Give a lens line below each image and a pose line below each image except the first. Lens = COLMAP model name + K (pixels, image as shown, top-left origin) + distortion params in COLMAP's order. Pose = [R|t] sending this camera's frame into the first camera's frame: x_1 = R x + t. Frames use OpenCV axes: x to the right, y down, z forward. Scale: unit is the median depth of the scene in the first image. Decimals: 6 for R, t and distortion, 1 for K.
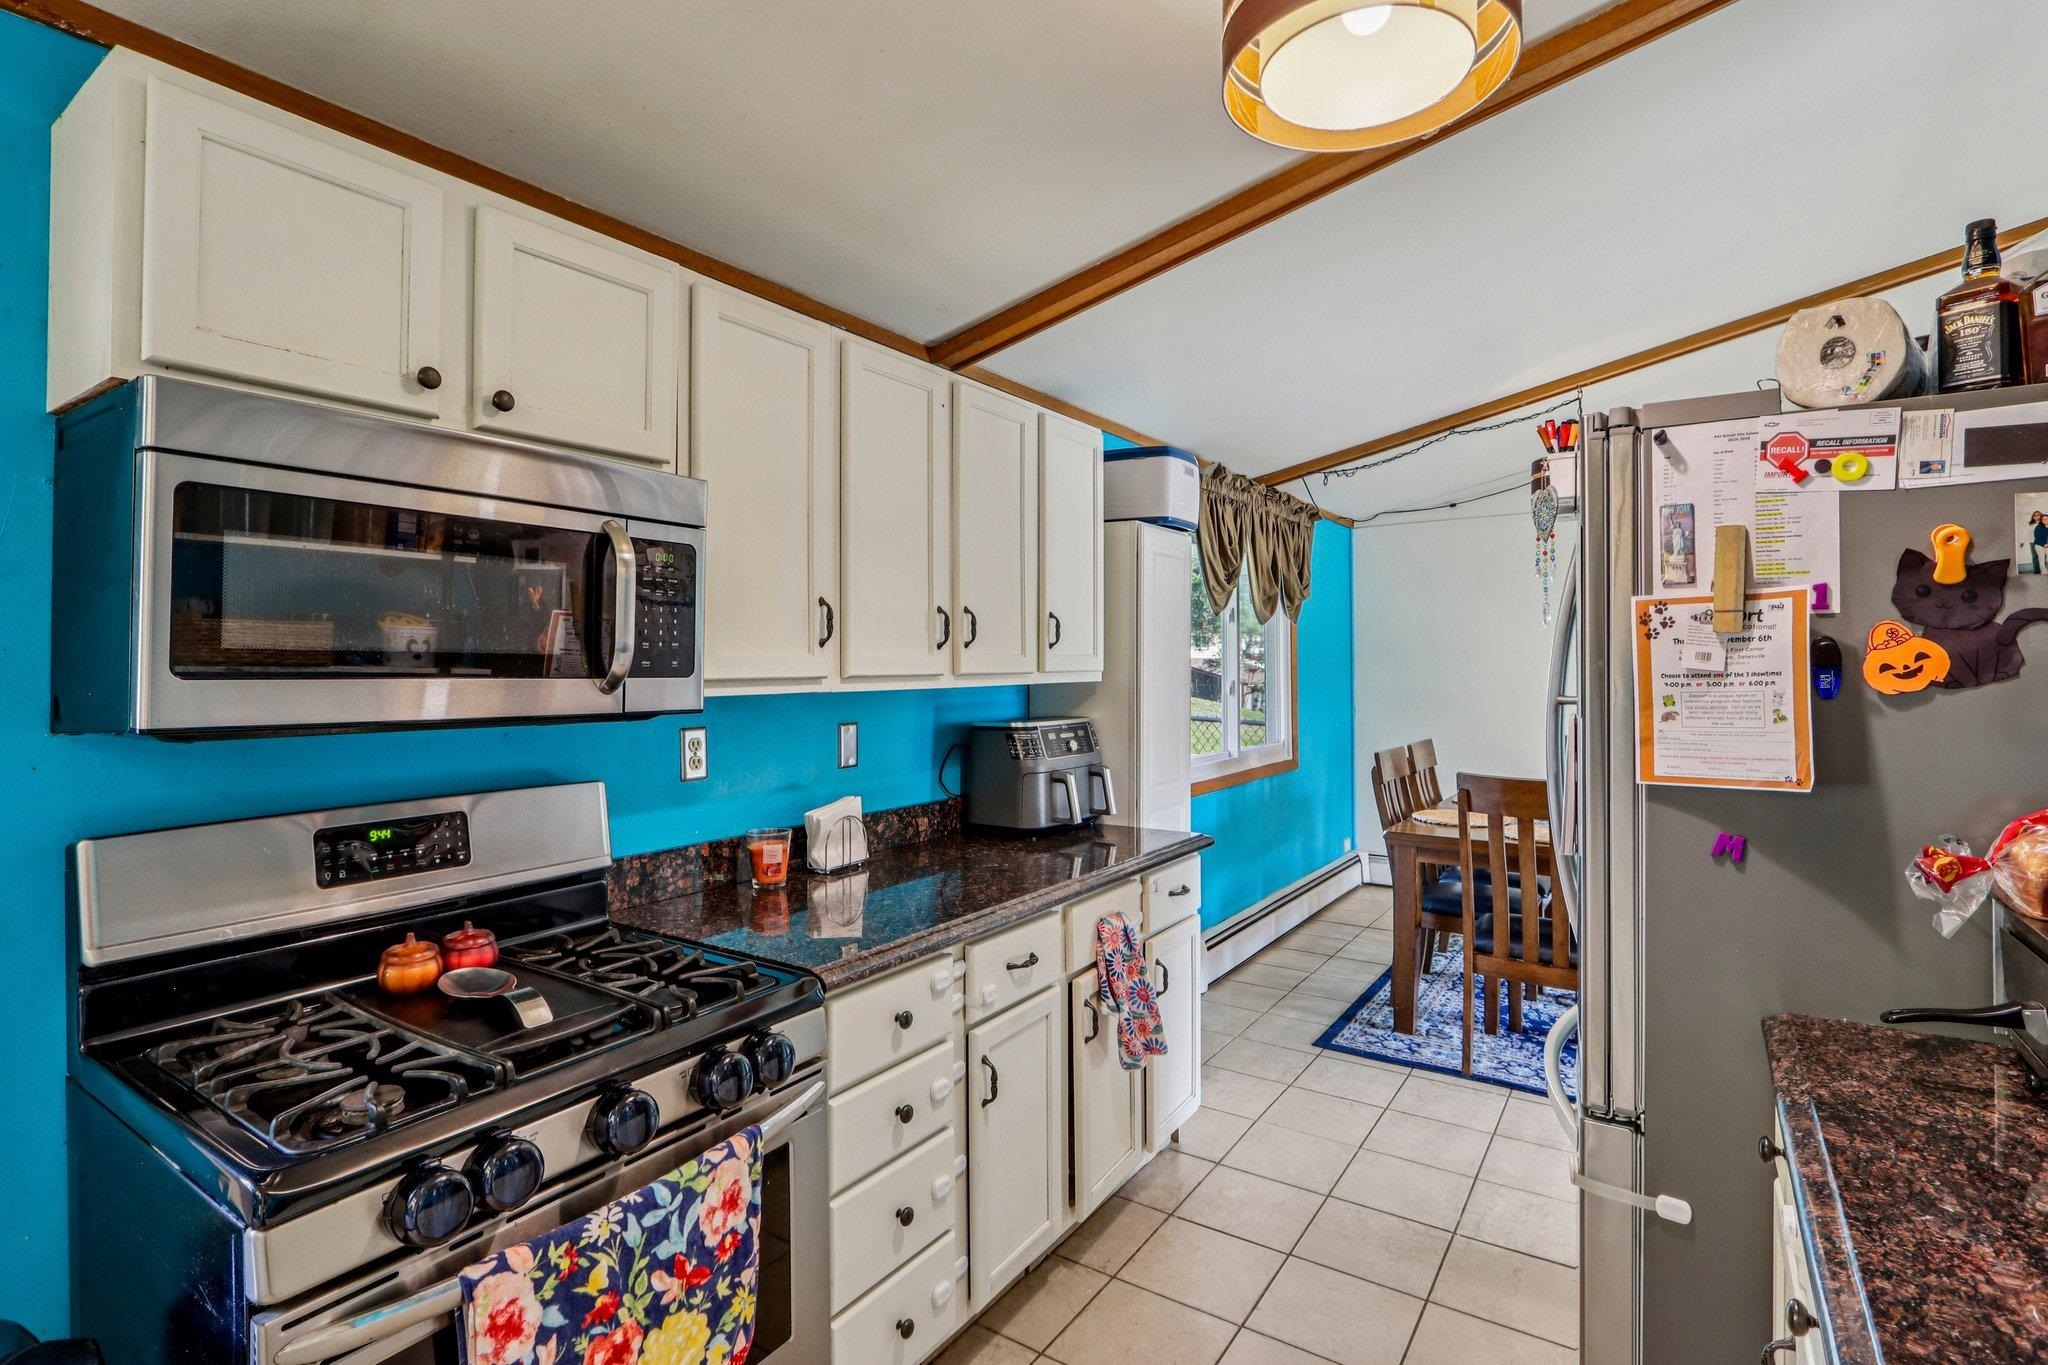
lens RADIAL K [[994.8, 0, 983.3], [0, 994.8, 660.1], [0, 0, 1]] dist [-0.015256, 0.003374]
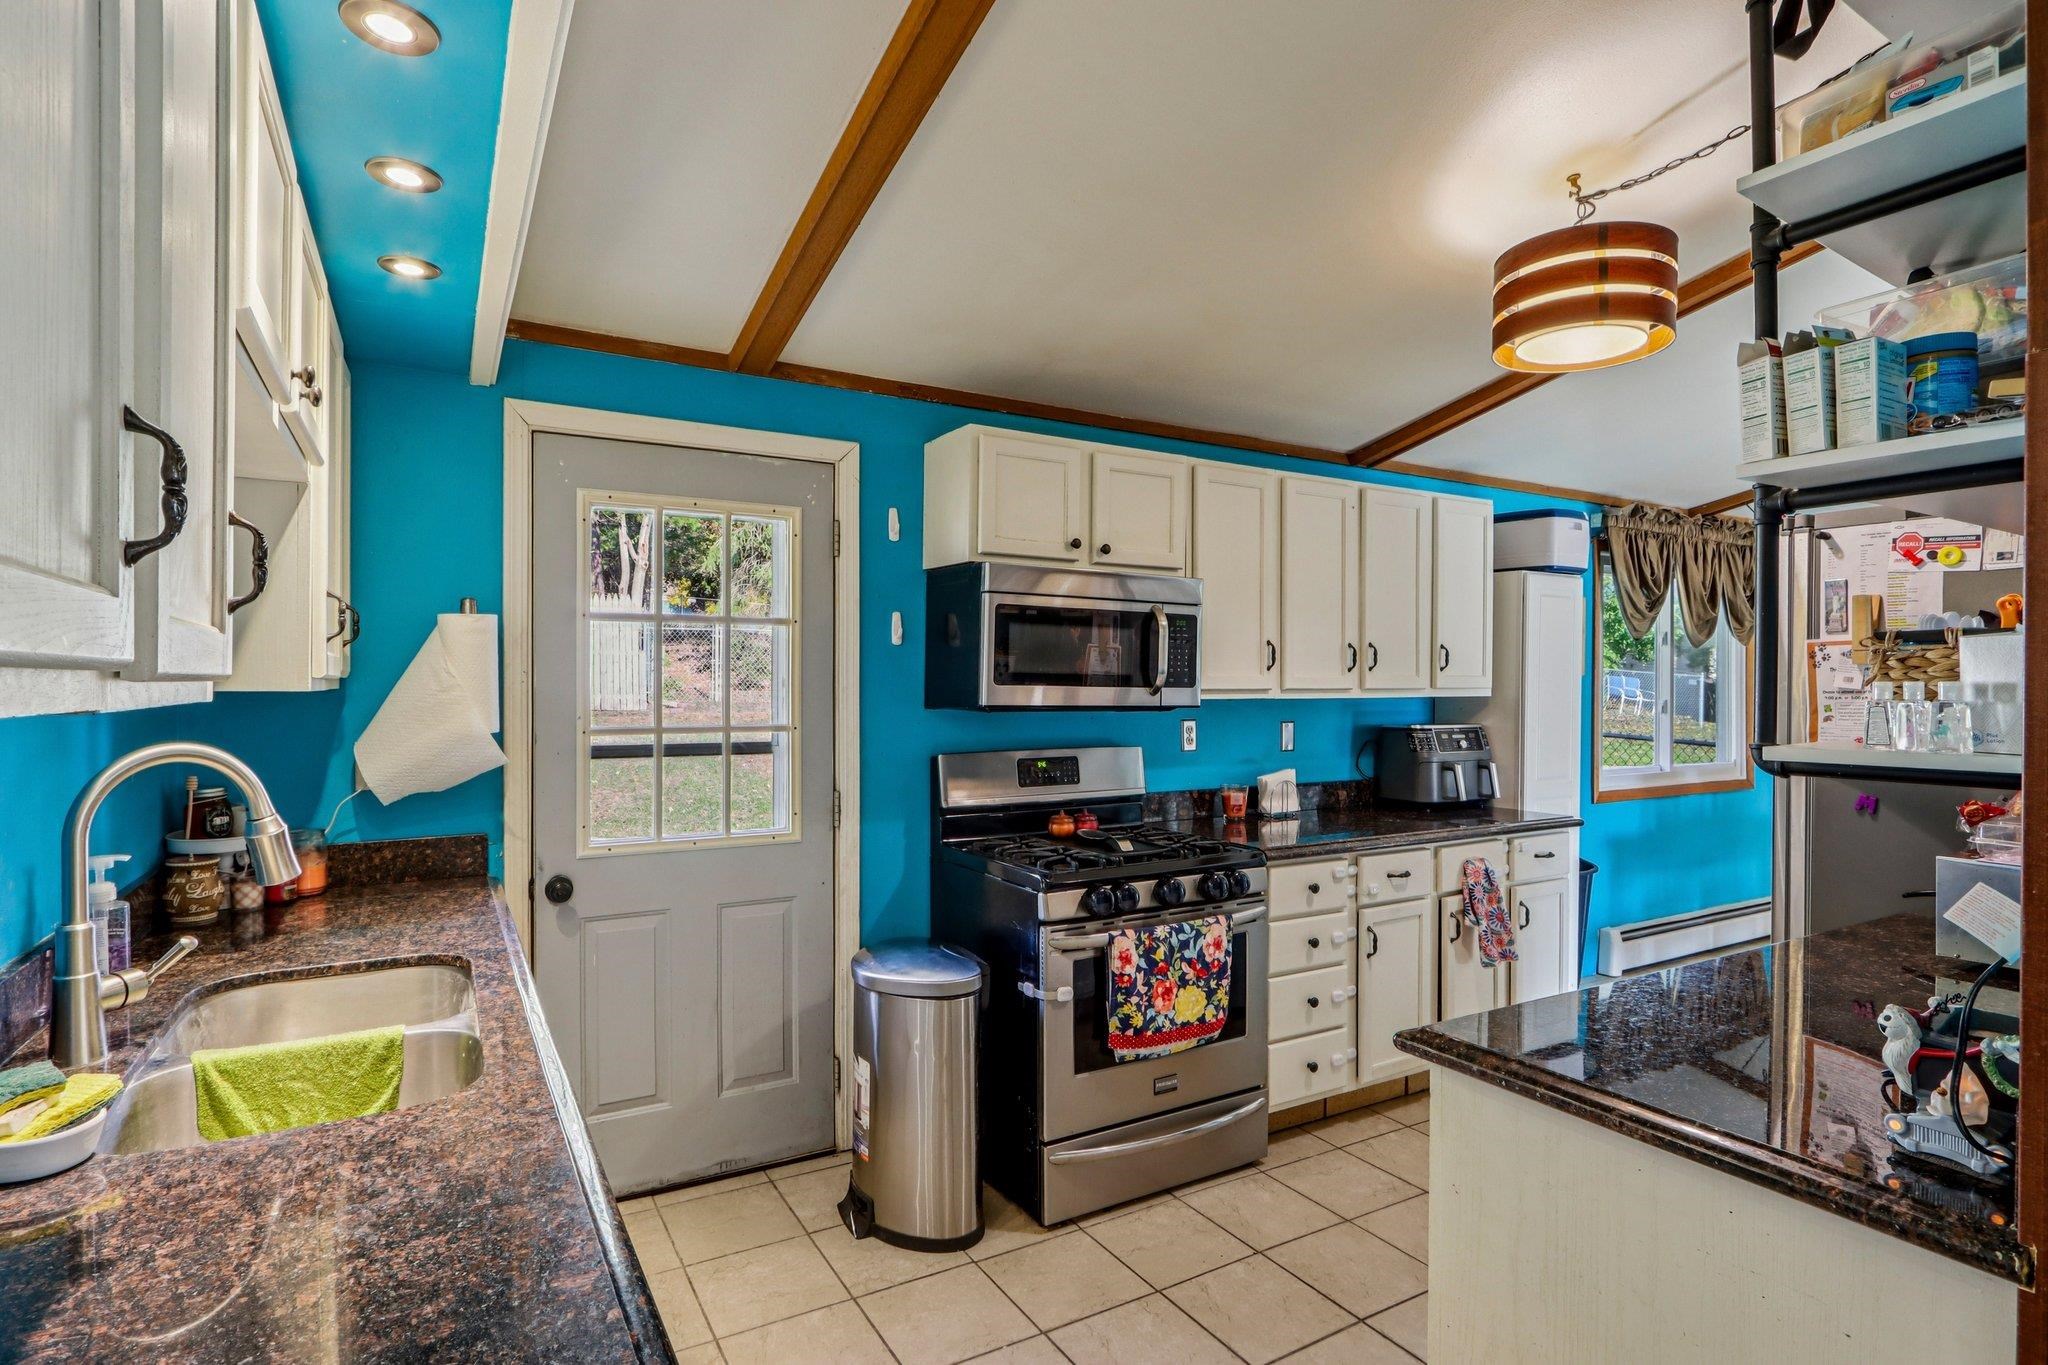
lens RADIAL K [[994.8, 0, 1005.4], [0, 994.8, 685.6], [0, 0, 1]] dist [-0.015256, 0.003374]
pose [[0.908782, 0.008552, -0.417183, 0.164755], [-0.005221, 0.999945, 0.009125, -0.001286], [0.417238, -0.006115, 0.908777, -0.867247]]
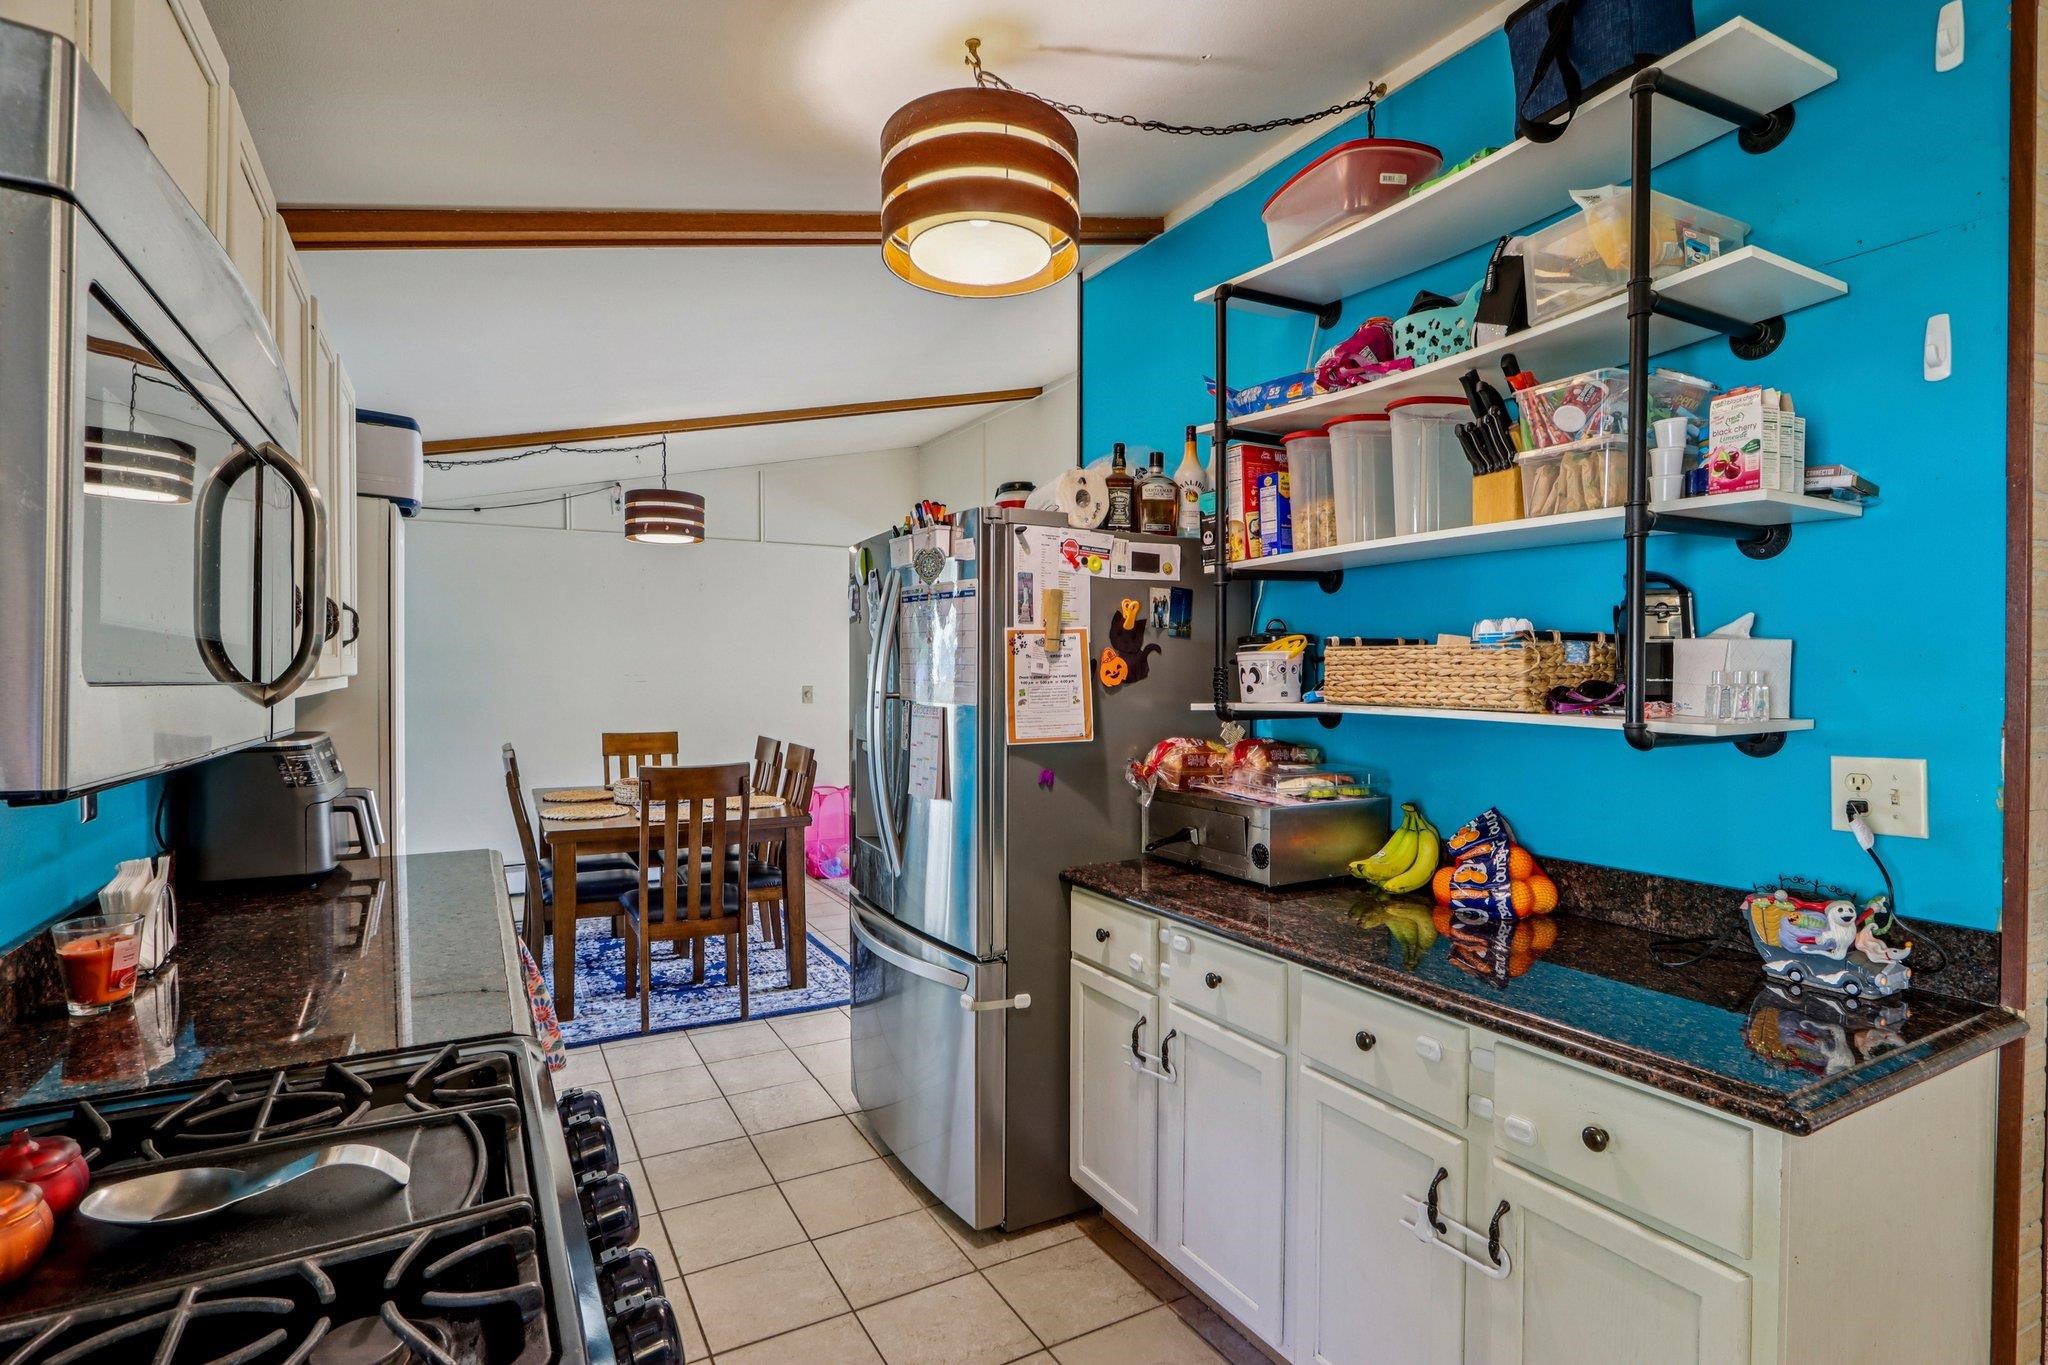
lens RADIAL K [[994.8, 0, 1033.6], [0, 994.8, 692.3], [0, 0, 1]] dist [-0.015256, 0.003374]
pose [[0.433915, -0.014887, 0.900831, -0.738760], [-0.008673, 0.999748, 0.020699, 0.006352], [-0.900912, -0.016795, 0.433677, 0.255561]]
